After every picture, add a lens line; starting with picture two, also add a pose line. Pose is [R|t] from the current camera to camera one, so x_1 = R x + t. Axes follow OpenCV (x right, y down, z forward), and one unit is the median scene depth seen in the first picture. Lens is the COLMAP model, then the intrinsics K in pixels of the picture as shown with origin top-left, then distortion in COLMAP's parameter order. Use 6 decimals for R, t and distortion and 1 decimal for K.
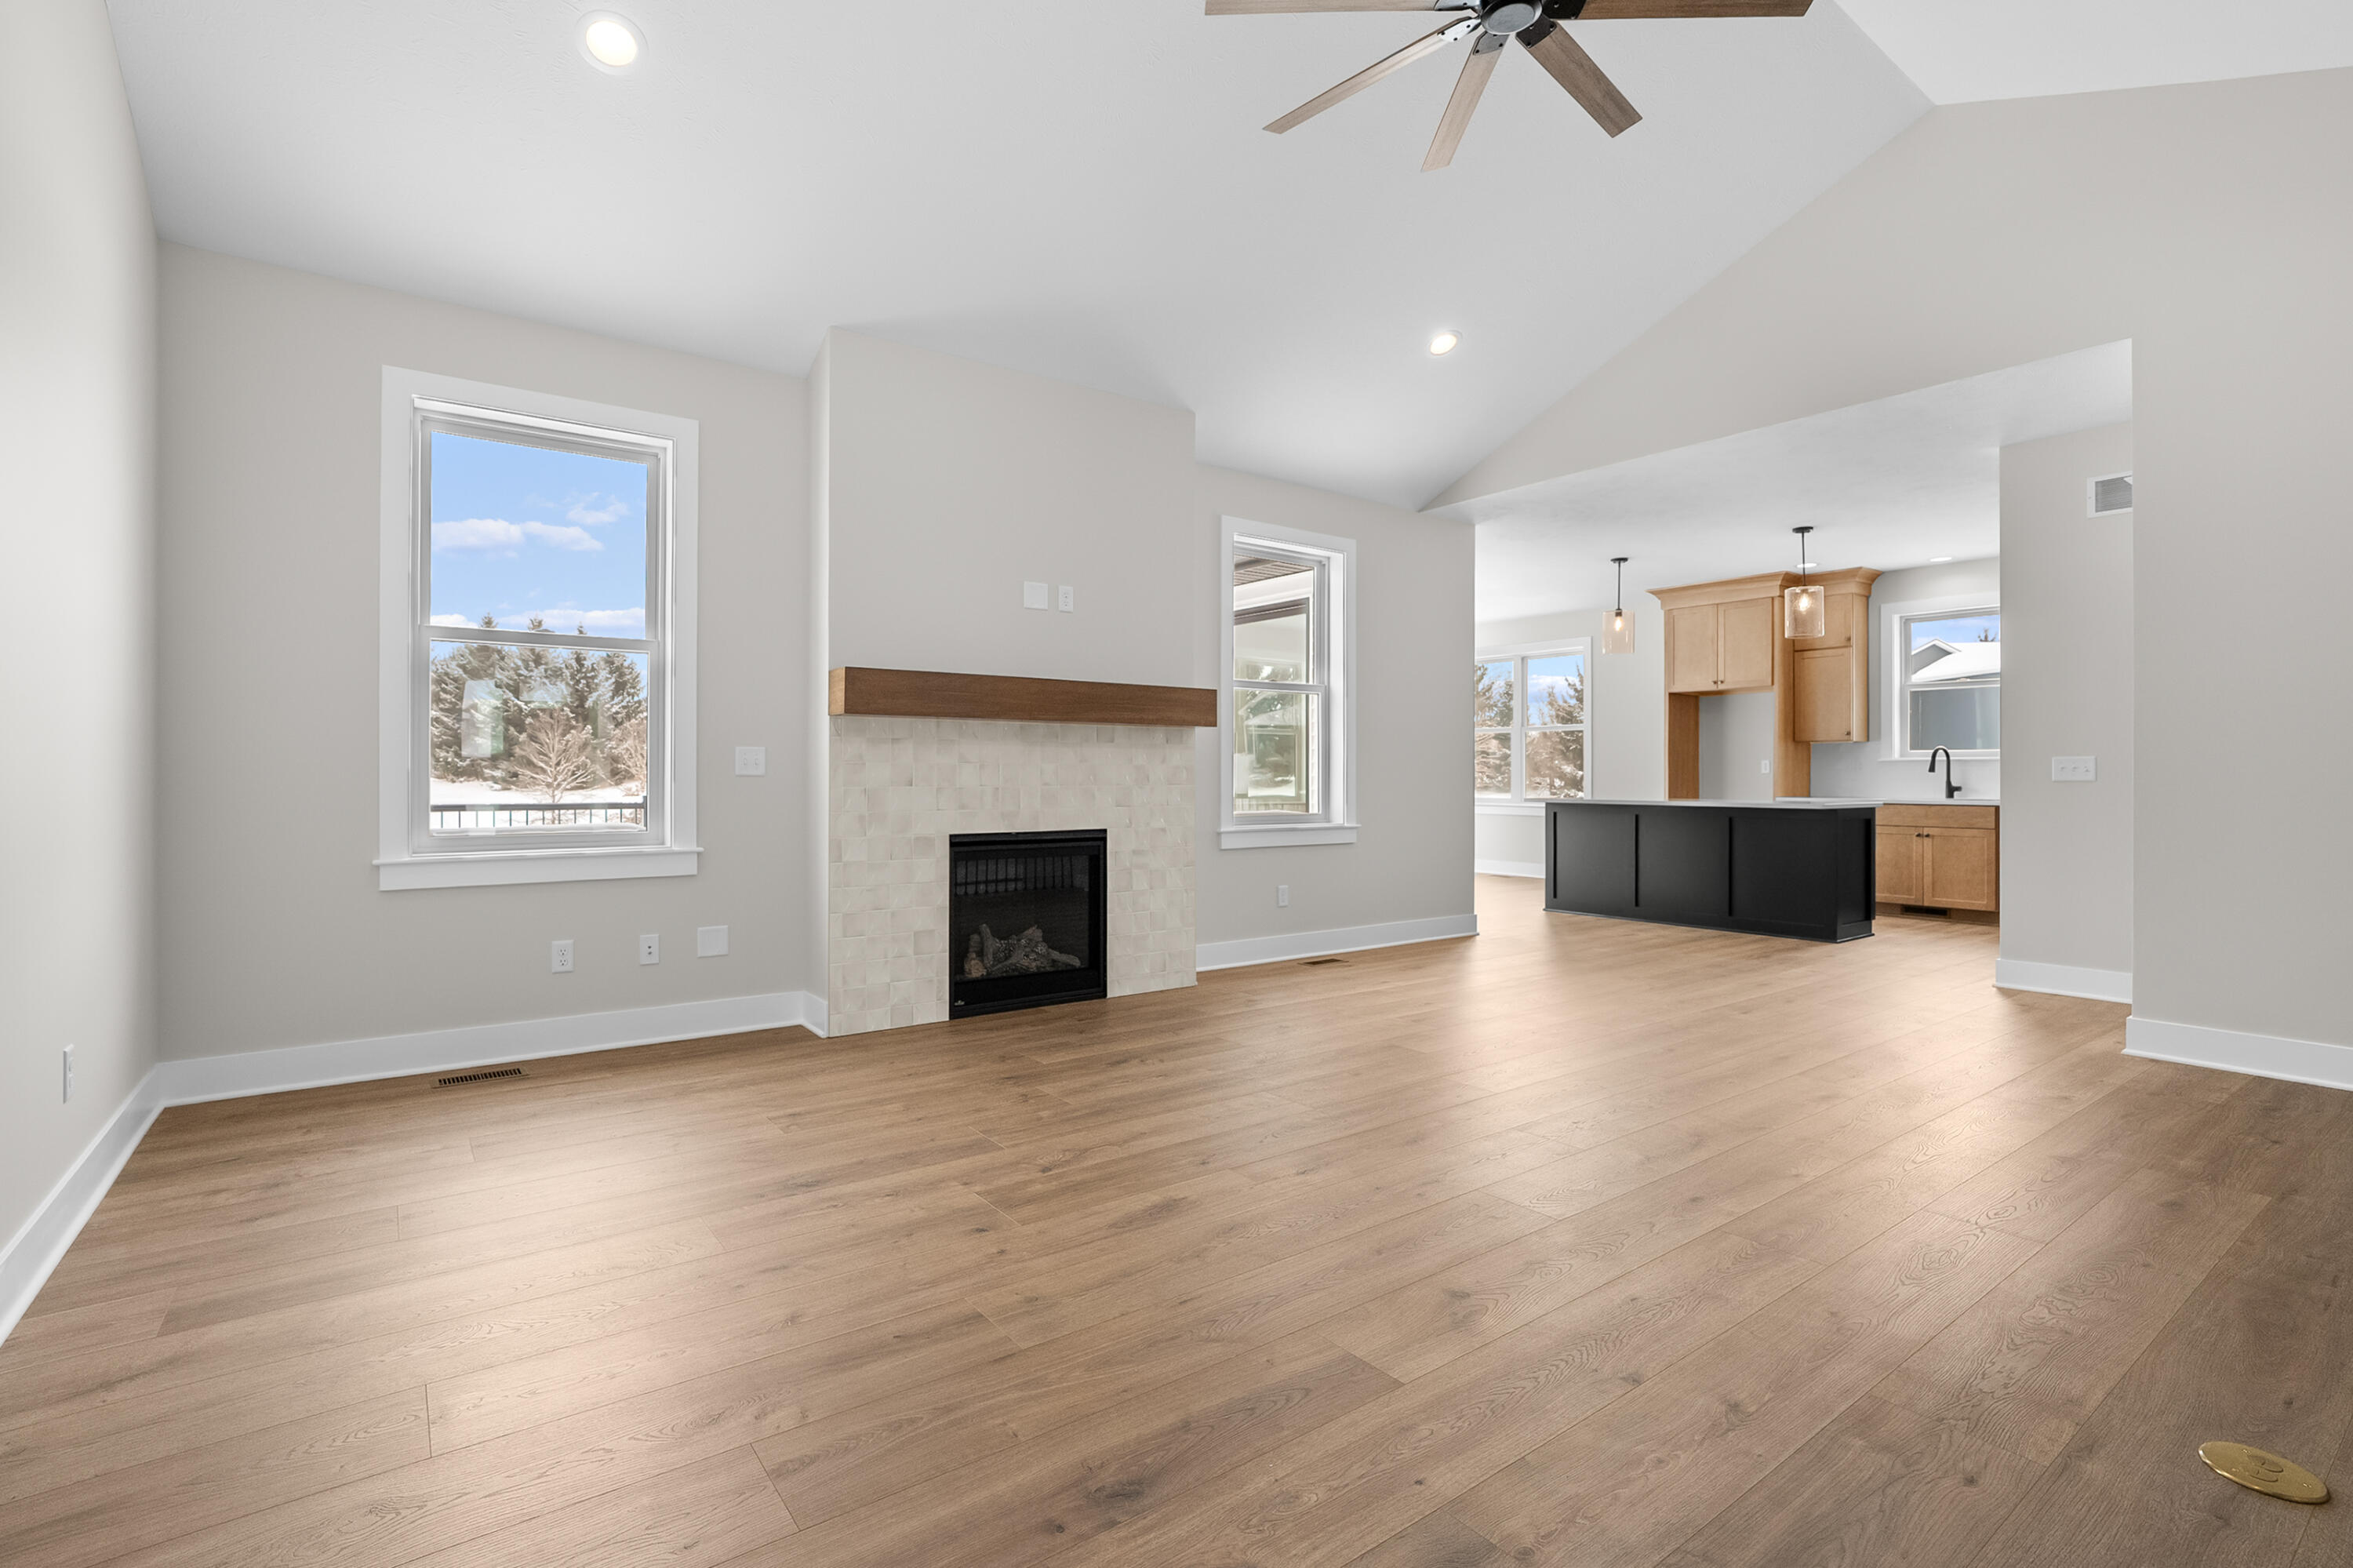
lens RADIAL K [[1098.3, 0, 1160.7], [0, 1098.3, 779.0], [0, 0, 1]] dist [-0.035186, 0.021024]
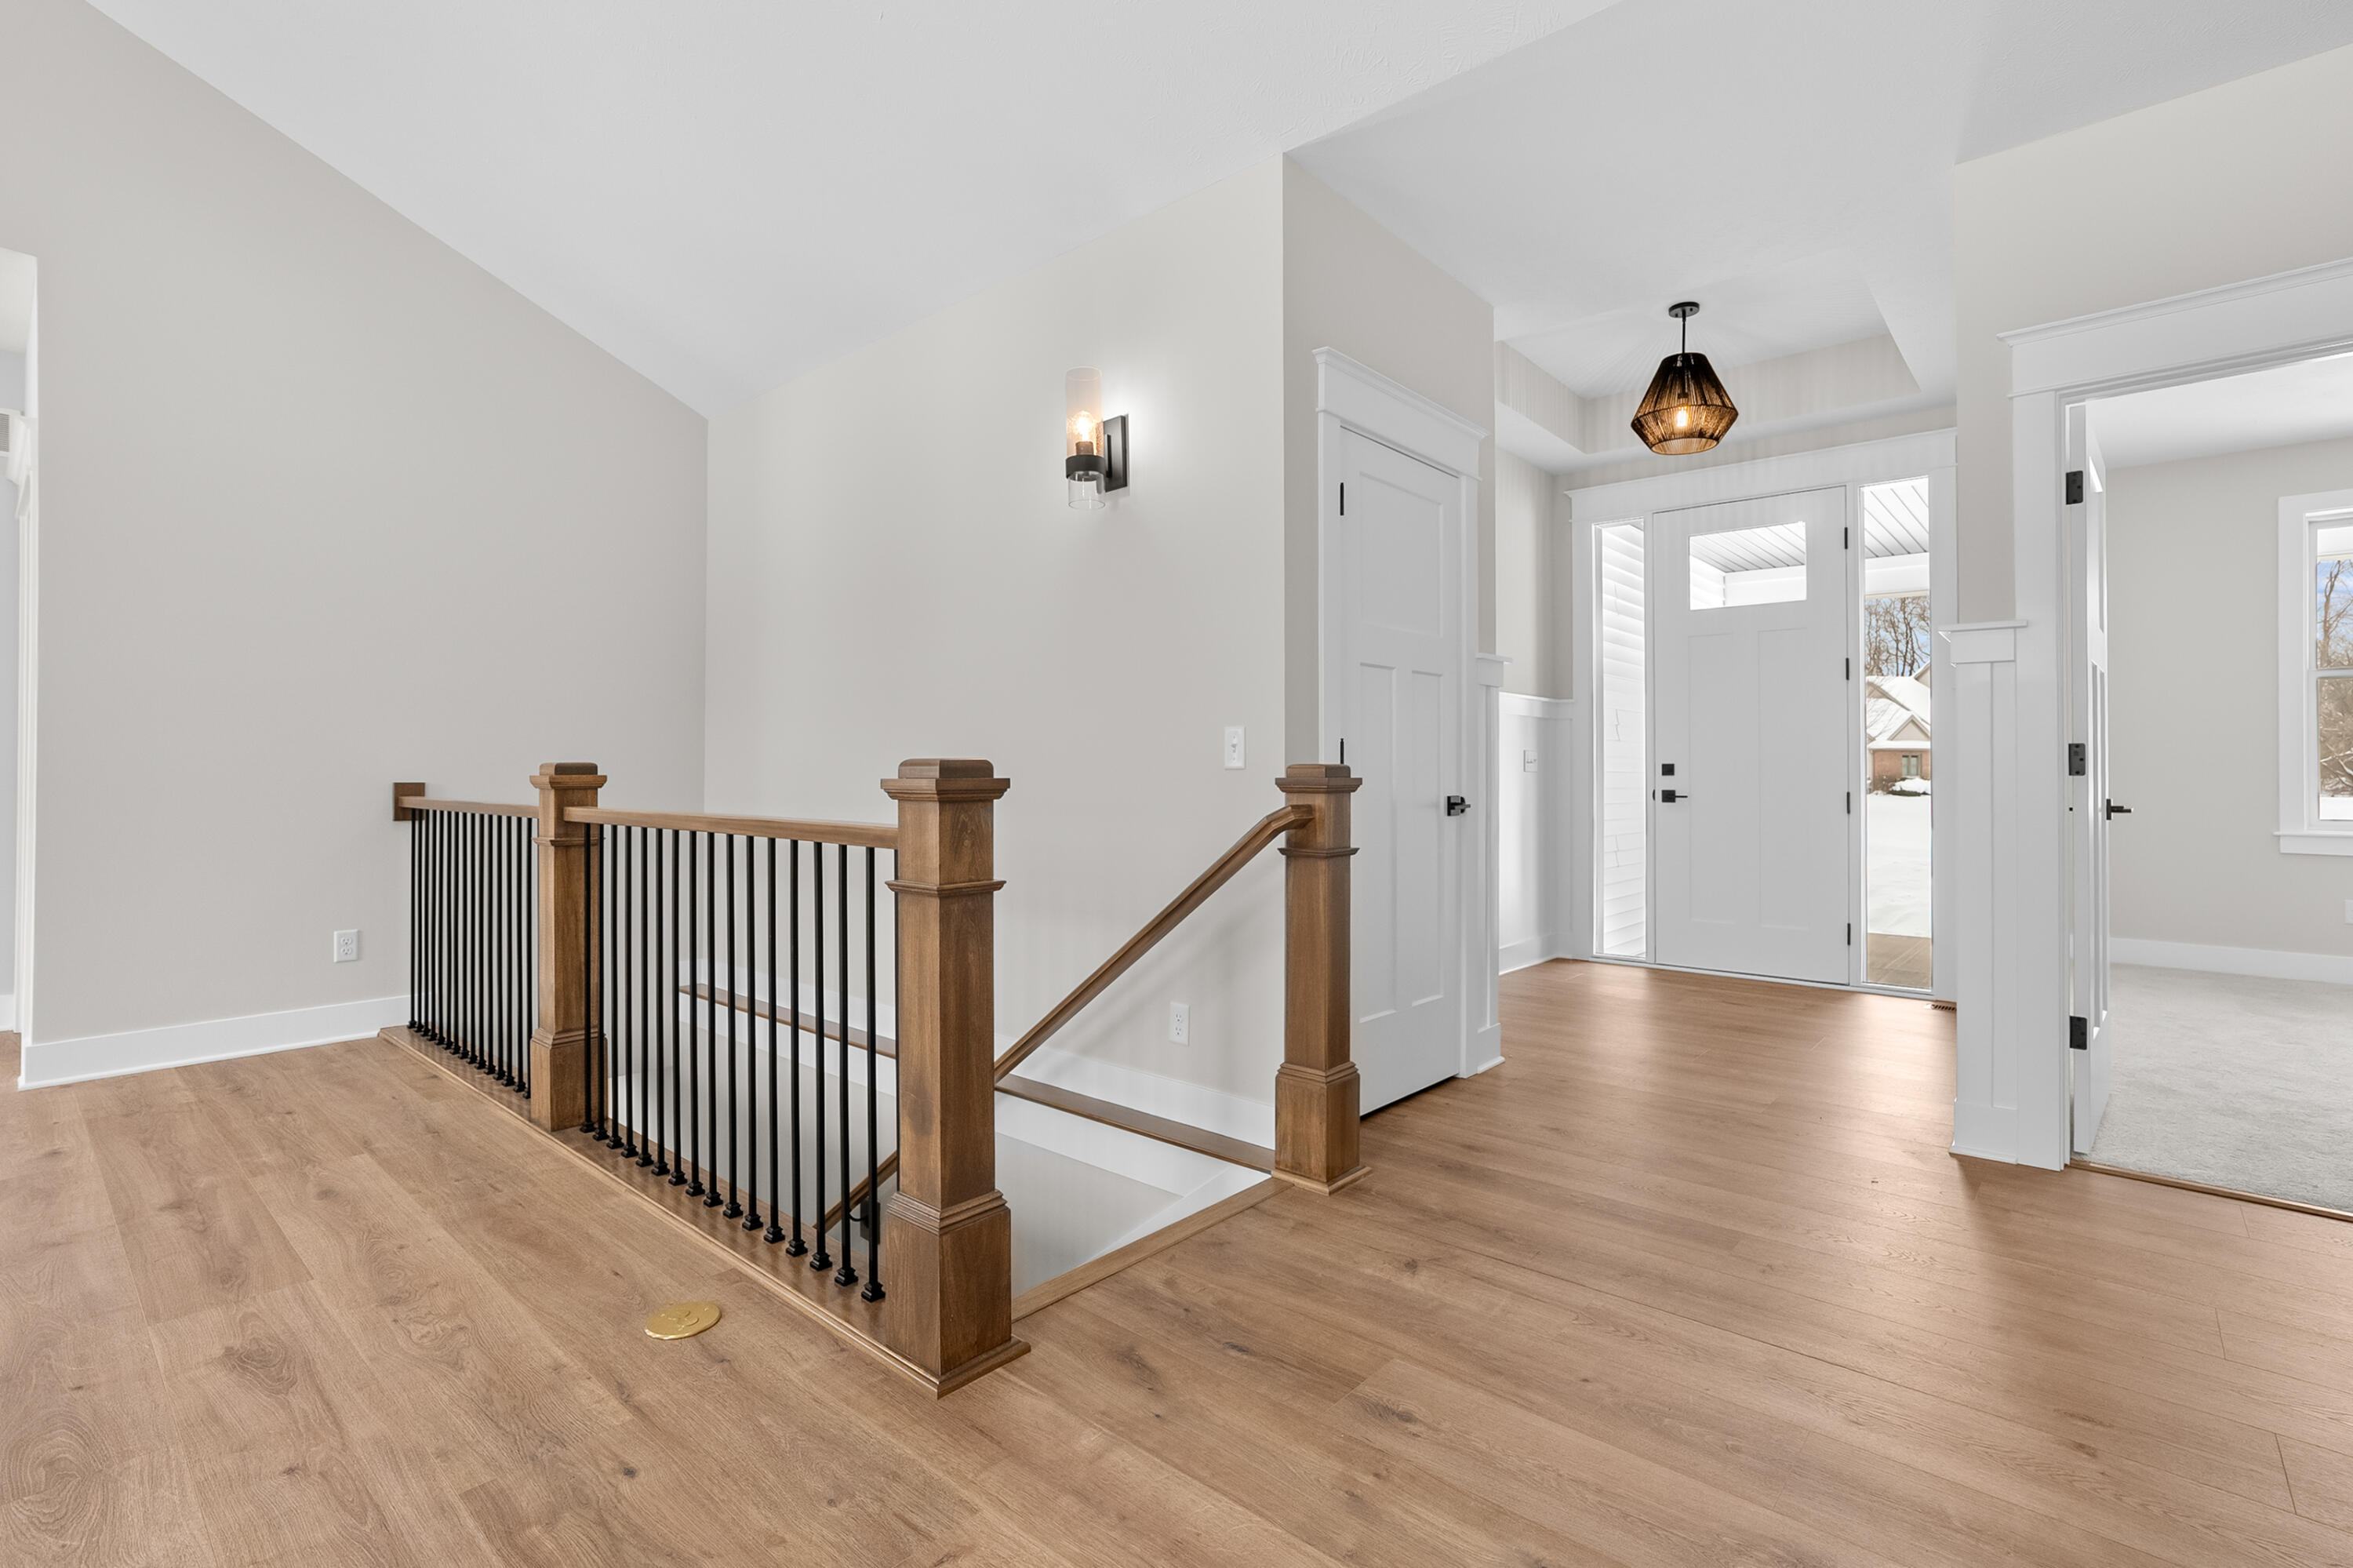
lens RADIAL K [[1082.1, 0, 1174.5], [0, 1082.1, 760.6], [0, 0, 1]] dist [-0.037028, 0.018410]
pose [[-0.211651, 0.009742, 0.977297, -0.068769], [0.001227, 0.999952, -0.009702, 0.001185], [-0.977344, -0.000854, -0.211653, 0.155540]]
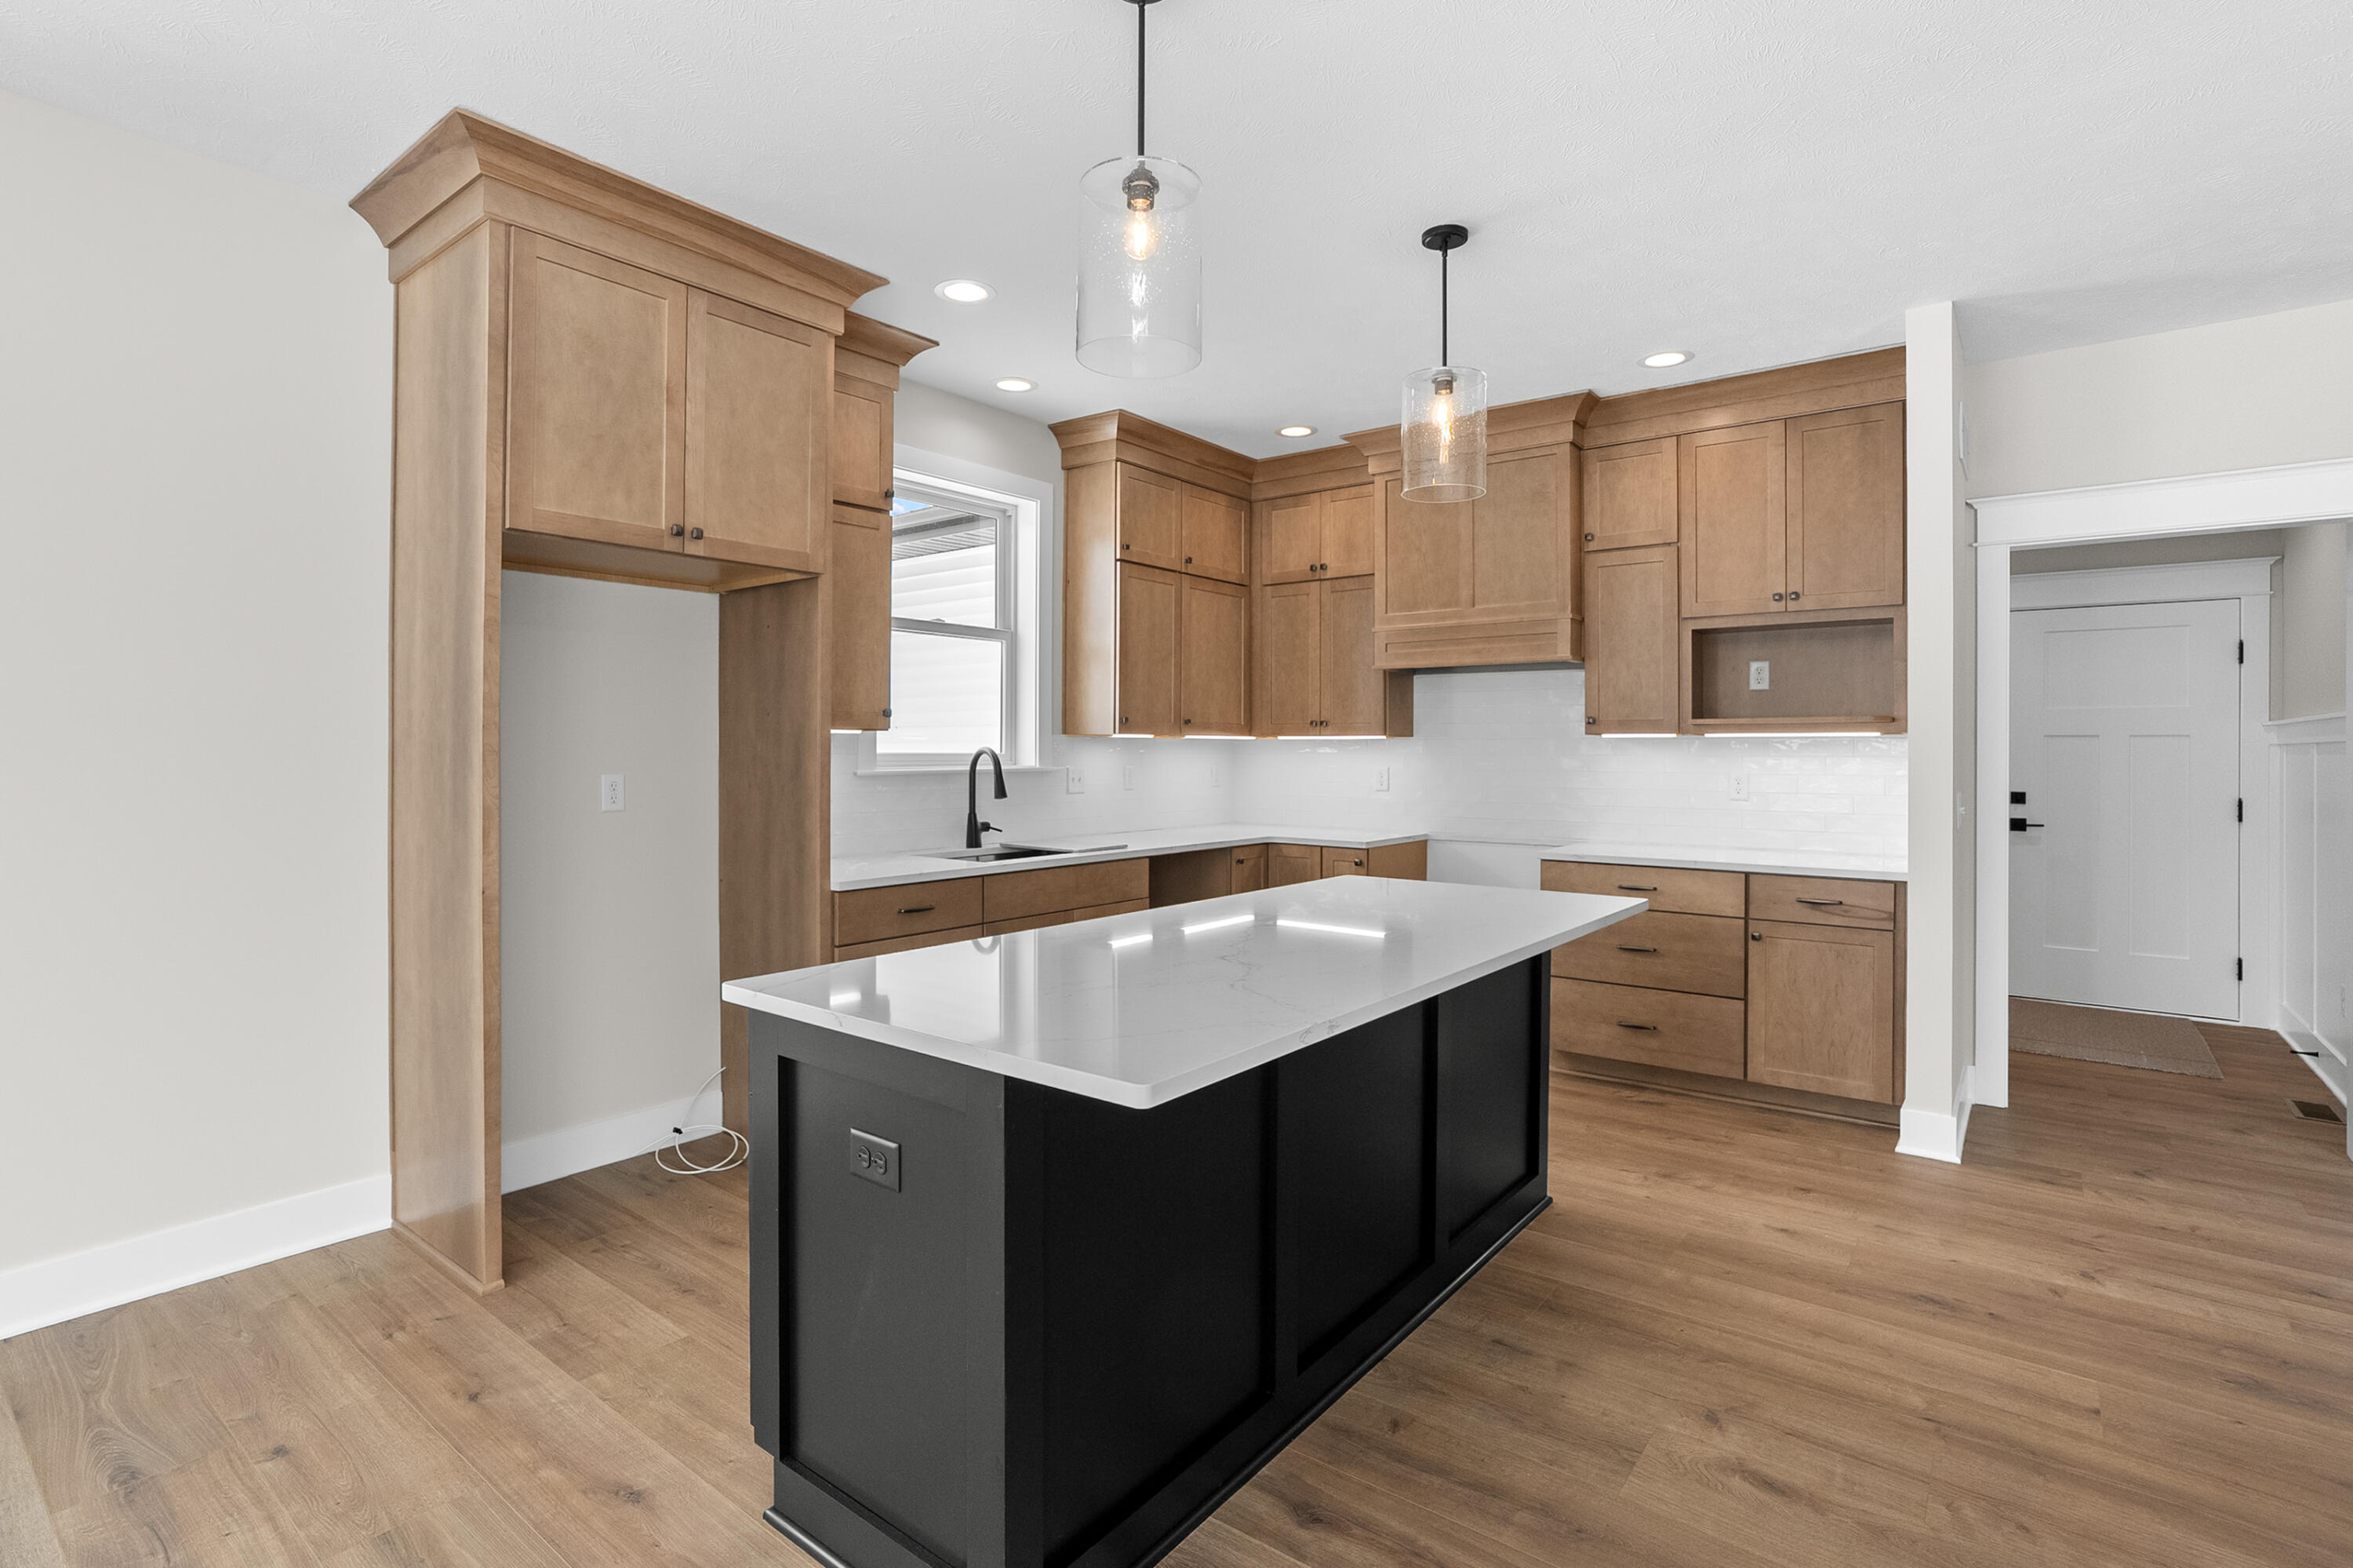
lens RADIAL K [[1082.1, 0, 1174.5], [0, 1082.1, 760.6], [0, 0, 1]] dist [-0.037028, 0.018410]
pose [[-0.249199, -0.012925, 0.968366, 0.209682], [0.001038, 0.999907, 0.013613, -0.032091], [-0.968452, 0.004397, -0.249162, 1.094714]]
